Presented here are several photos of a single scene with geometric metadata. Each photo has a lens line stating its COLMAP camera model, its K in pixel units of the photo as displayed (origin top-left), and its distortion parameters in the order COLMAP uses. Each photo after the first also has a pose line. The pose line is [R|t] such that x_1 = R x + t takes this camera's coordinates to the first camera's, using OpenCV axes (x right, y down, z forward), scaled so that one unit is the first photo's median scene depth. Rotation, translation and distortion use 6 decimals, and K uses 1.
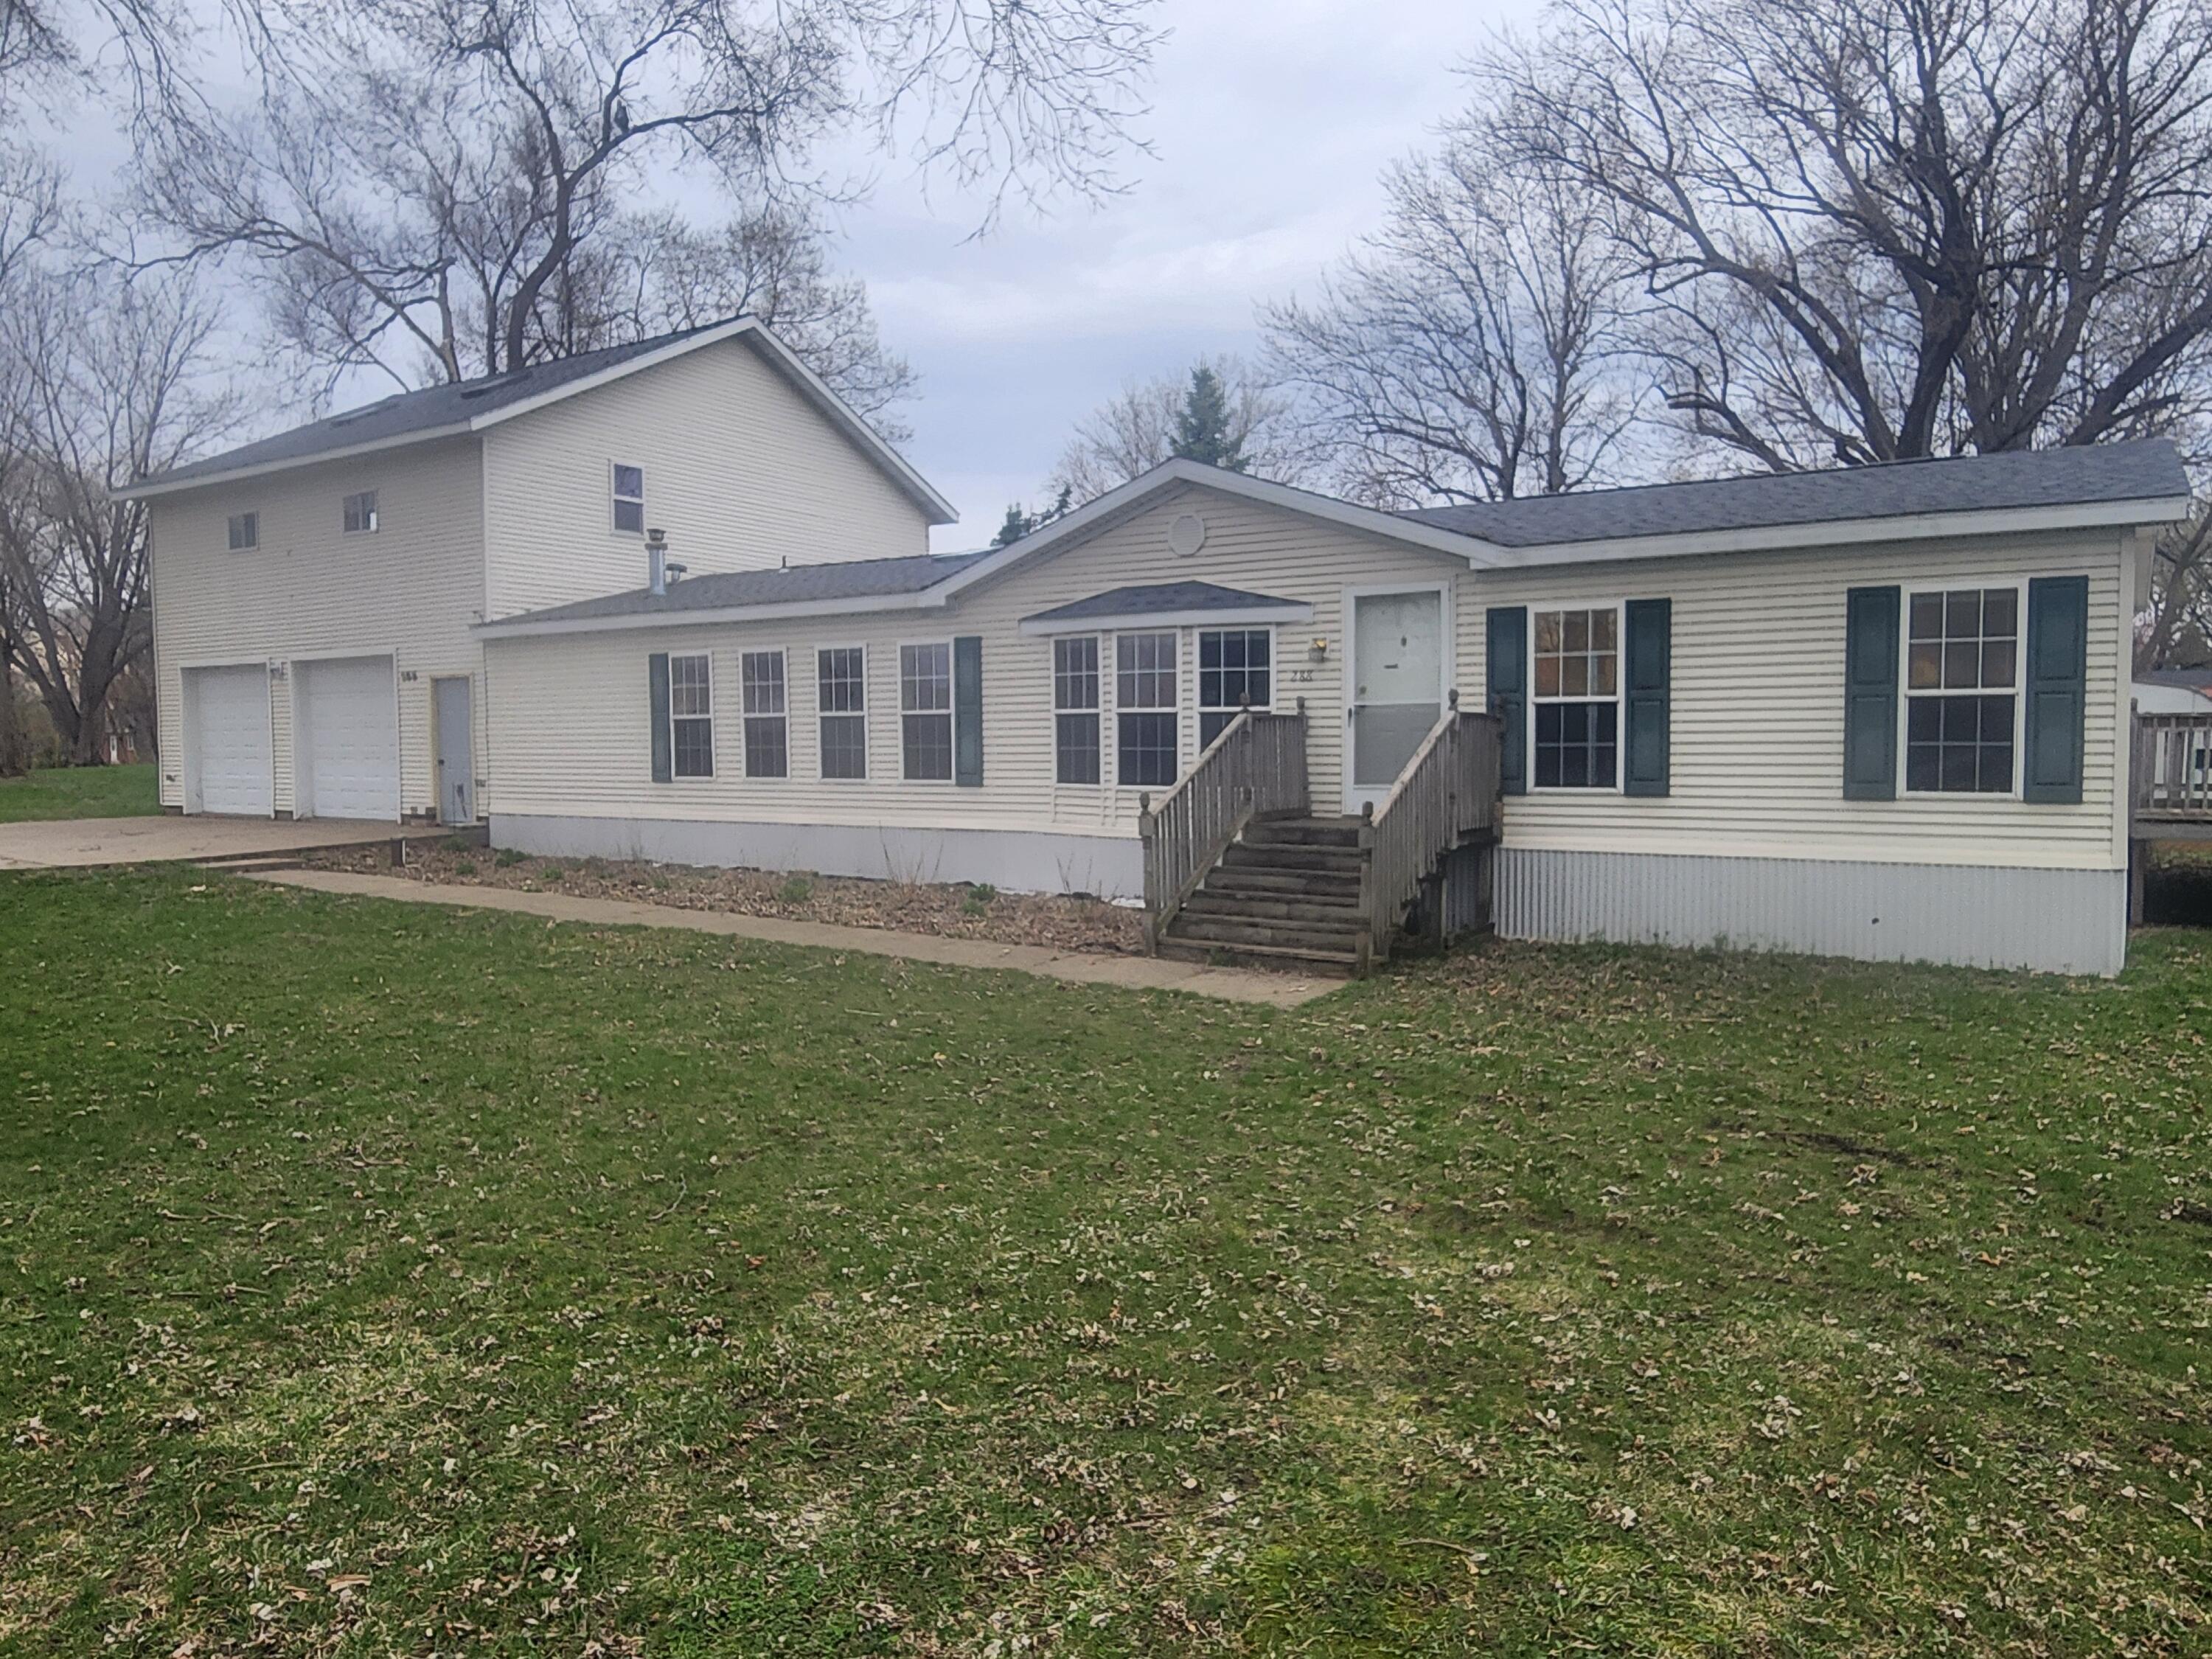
lens RADIAL K [[1521.1, 0, 1106.4], [0, 1521.1, 831.7], [0, 0, 1]] dist [0.031584, -0.000384]
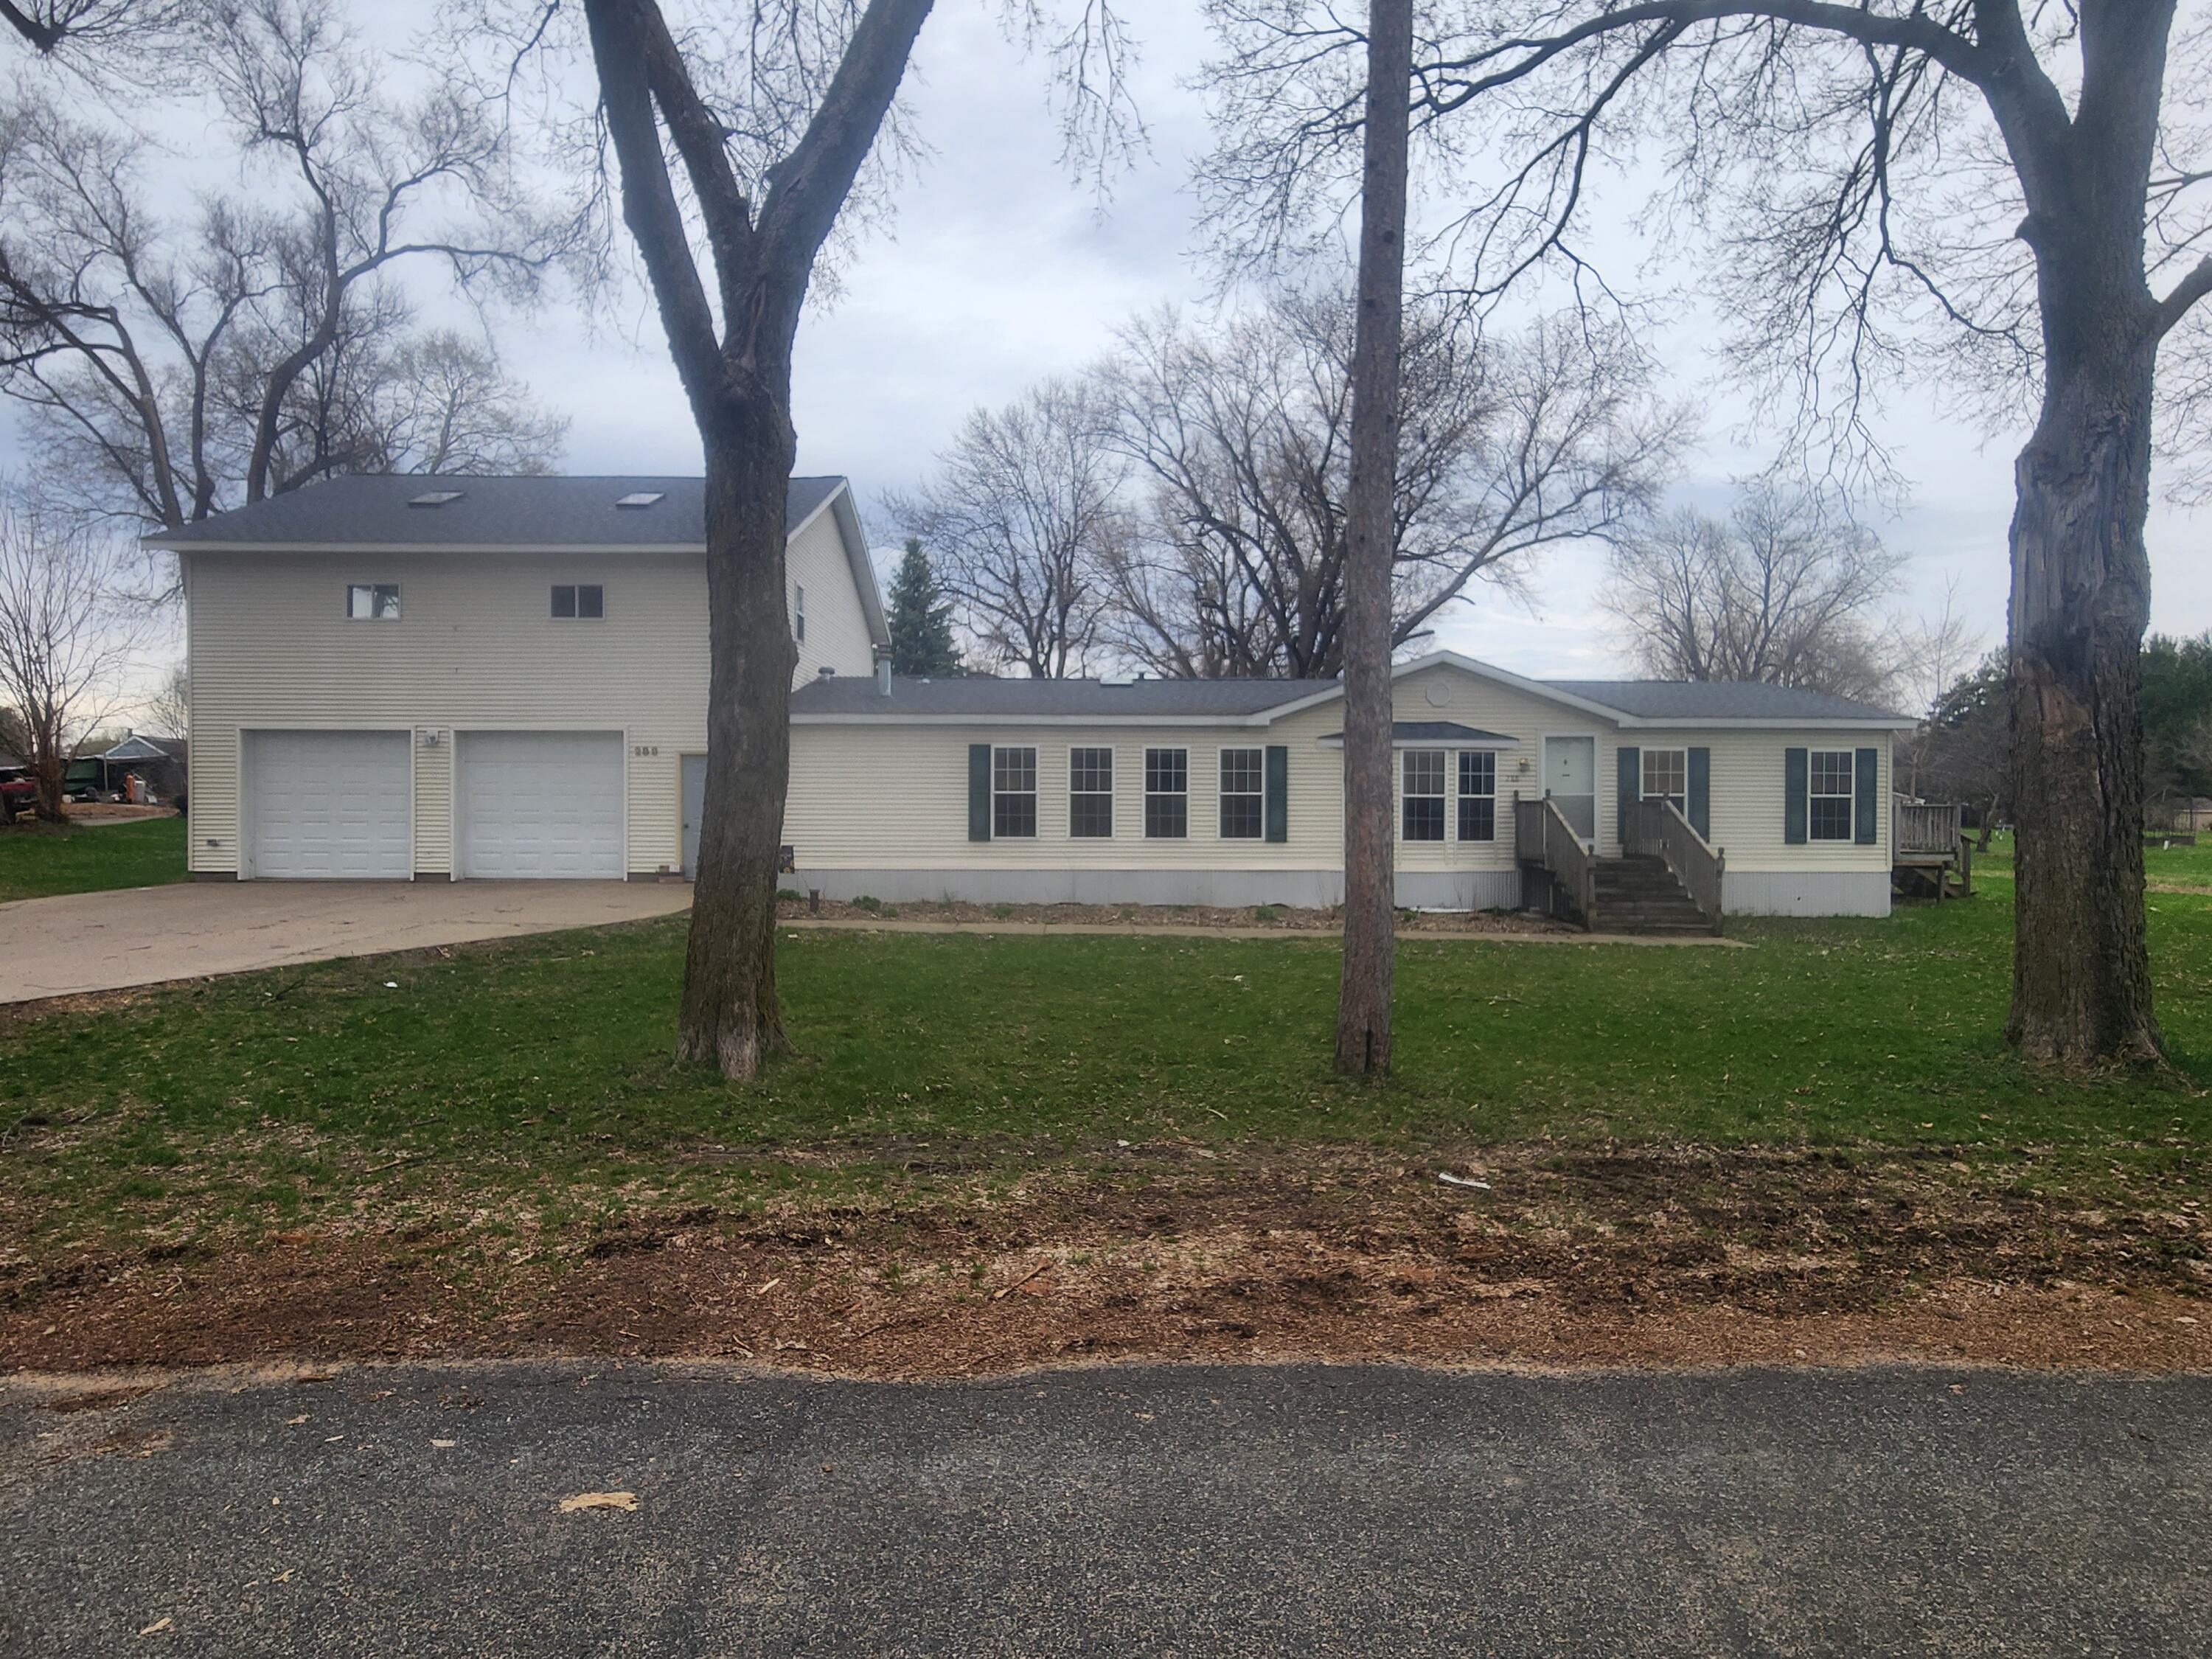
lens RADIAL K [[1521.1, 0, 1104.4], [0, 1521.1, 821.3], [0, 0, 1]] dist [0.031584, -0.000384]
pose [[0.821260, 0.003955, 0.570540, -1.106364], [0.025404, 0.998731, -0.043491, 0.012188], [-0.569988, 0.050212, 0.820118, -0.170269]]
